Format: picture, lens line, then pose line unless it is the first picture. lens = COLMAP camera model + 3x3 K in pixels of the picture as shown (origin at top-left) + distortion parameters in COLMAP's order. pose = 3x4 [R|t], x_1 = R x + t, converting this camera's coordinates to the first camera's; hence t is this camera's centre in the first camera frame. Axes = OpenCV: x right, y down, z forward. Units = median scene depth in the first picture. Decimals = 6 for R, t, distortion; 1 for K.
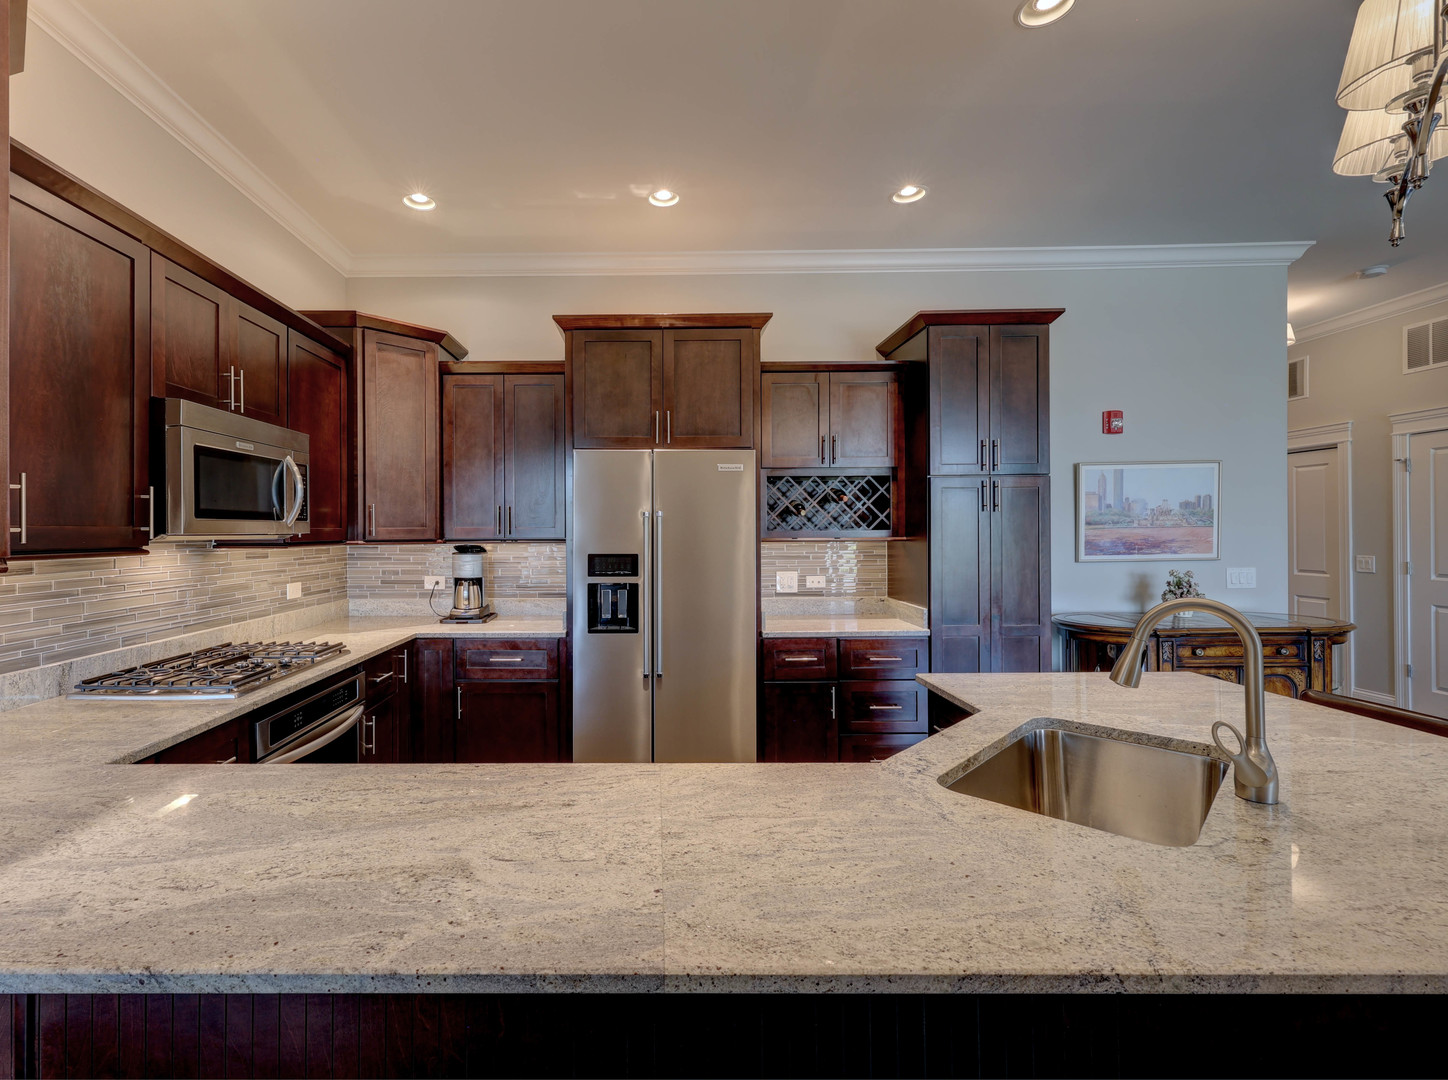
lens RADIAL K [[658.0, 0, 689.8], [0, 658.0, 525.9], [0, 0, 1]] dist [0.002314, -0.000918]
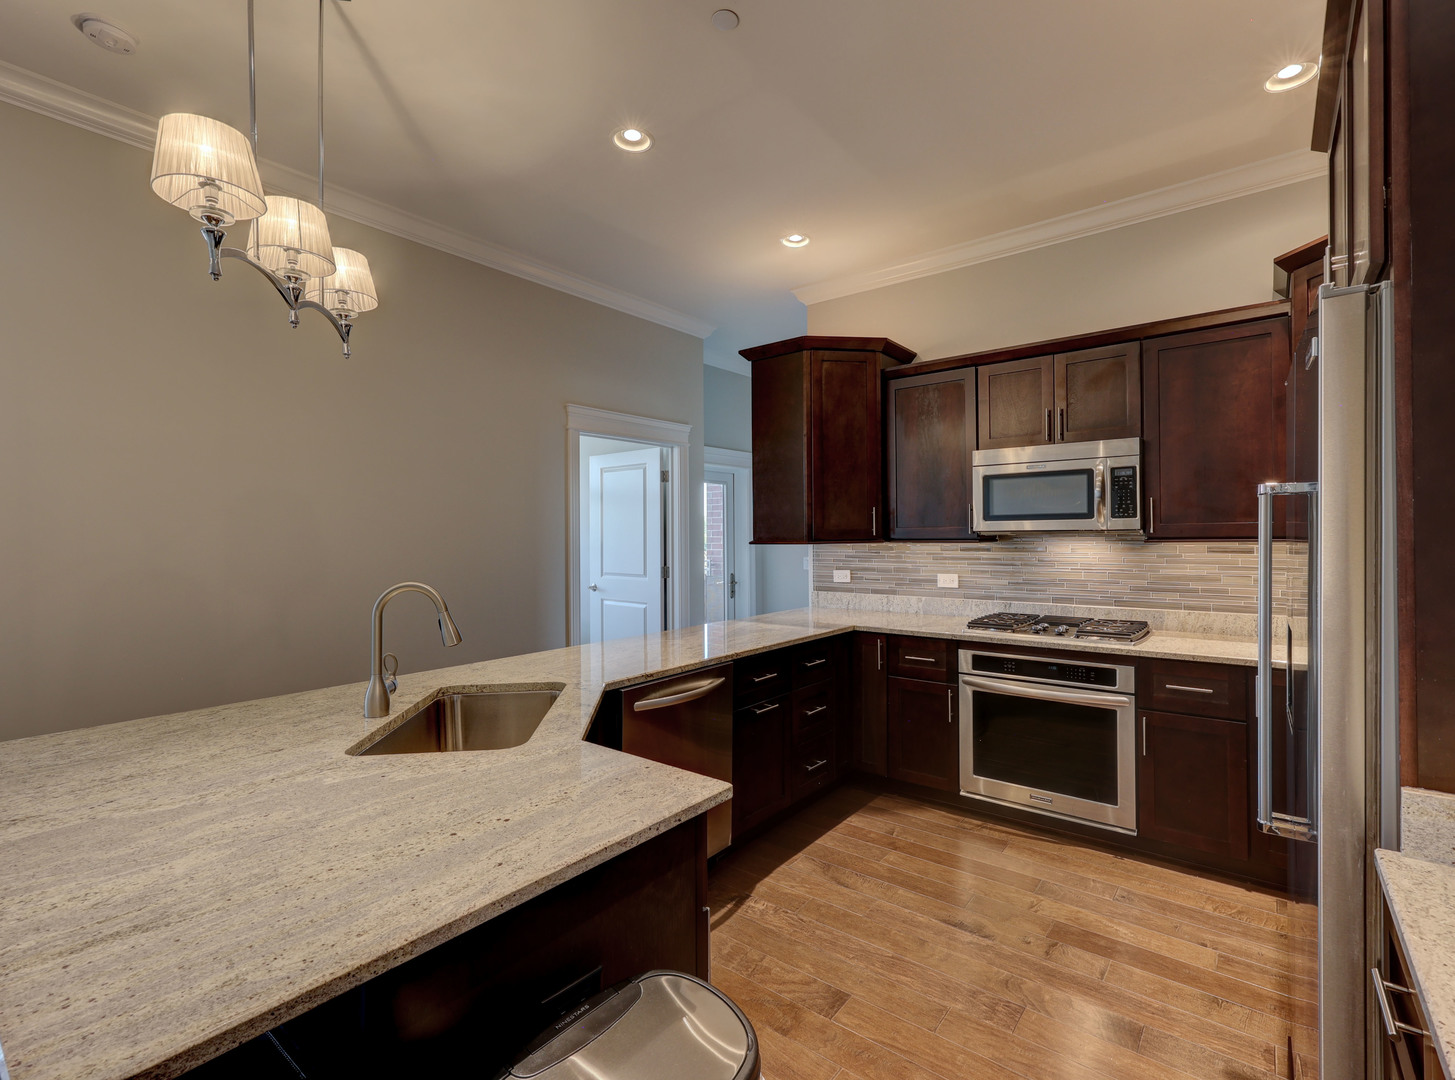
lens RADIAL K [[661.2, 0, 732.4], [0, 661.2, 541.6], [0, 0, 1]] dist [0.002314, -0.000918]
pose [[-0.632052, 0.018540, -0.774704, 0.563712], [0.018509, 0.999790, 0.008826, 0.007908], [0.774705, -0.008760, -0.632262, 0.967343]]
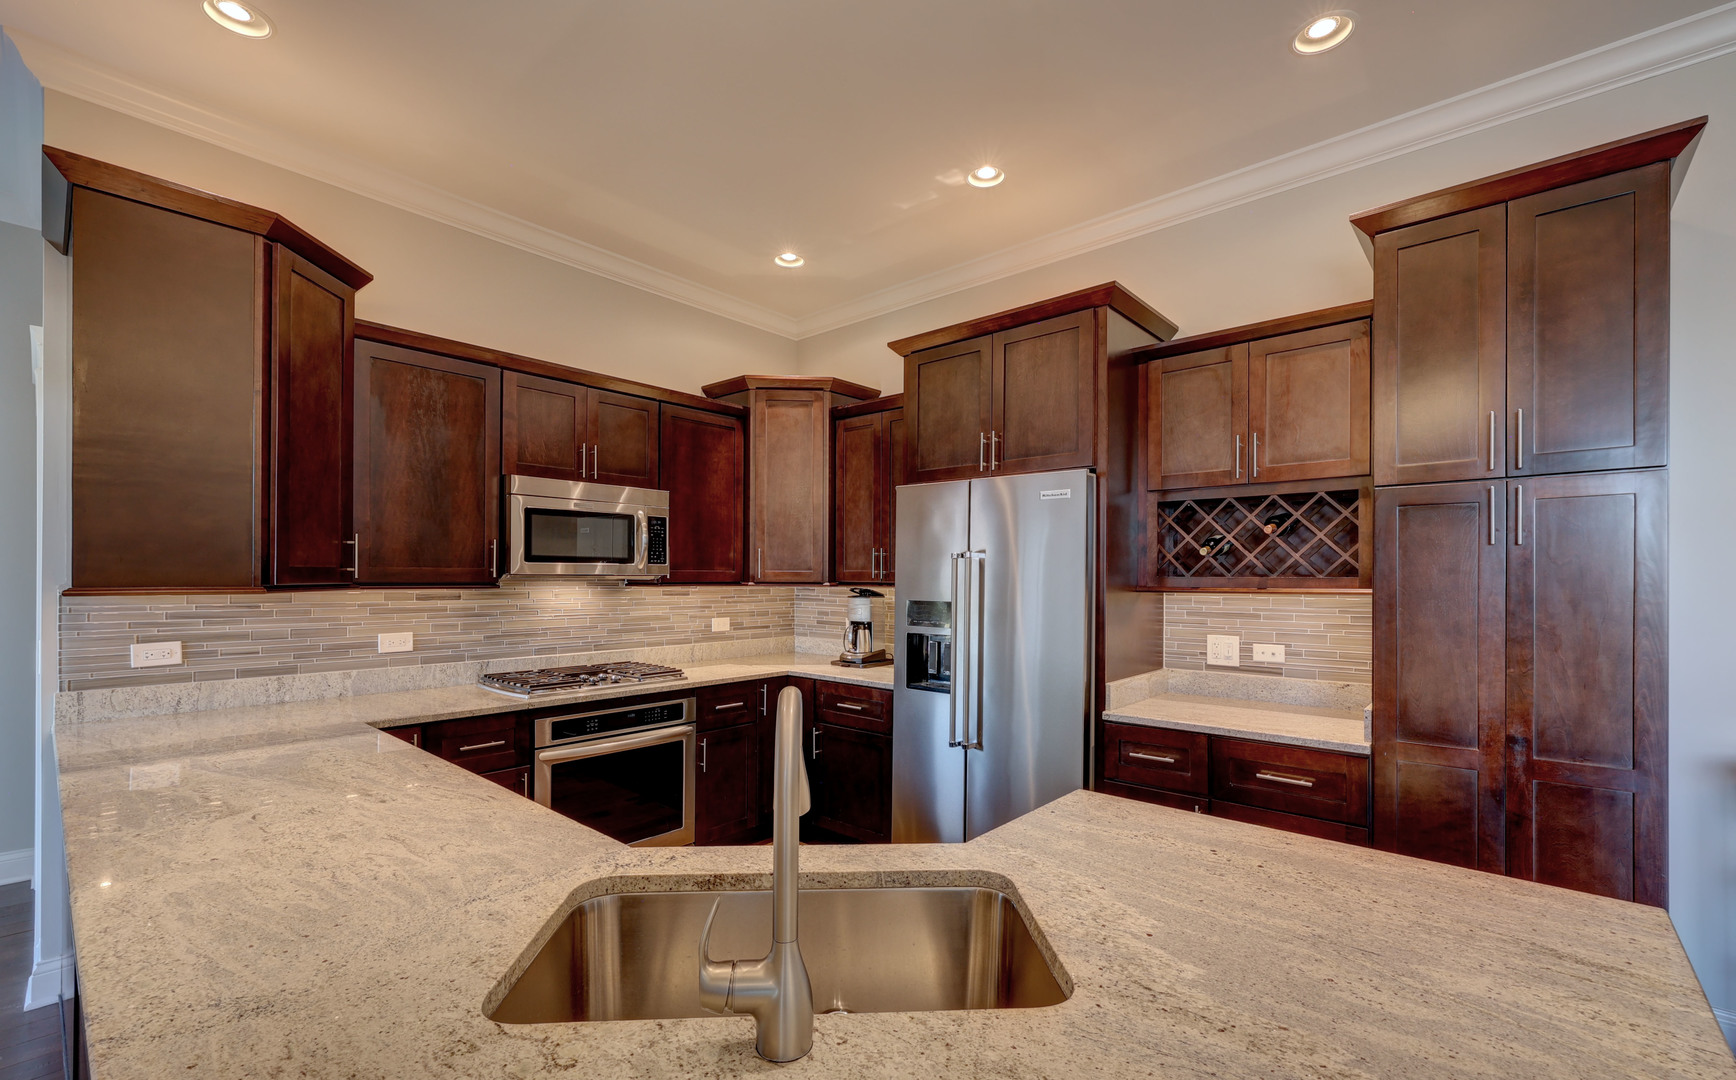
lens RADIAL K [[746.5, 0, 895.6], [0, 746.5, 571.5], [0, 0, 1]] dist [-0.000957, 0.000539]
pose [[0.753365, 0.004437, -0.657588, 0.508817], [-0.003556, 0.999990, 0.002674, 0.000487], [0.657593, 0.000324, 0.753373, 0.216086]]
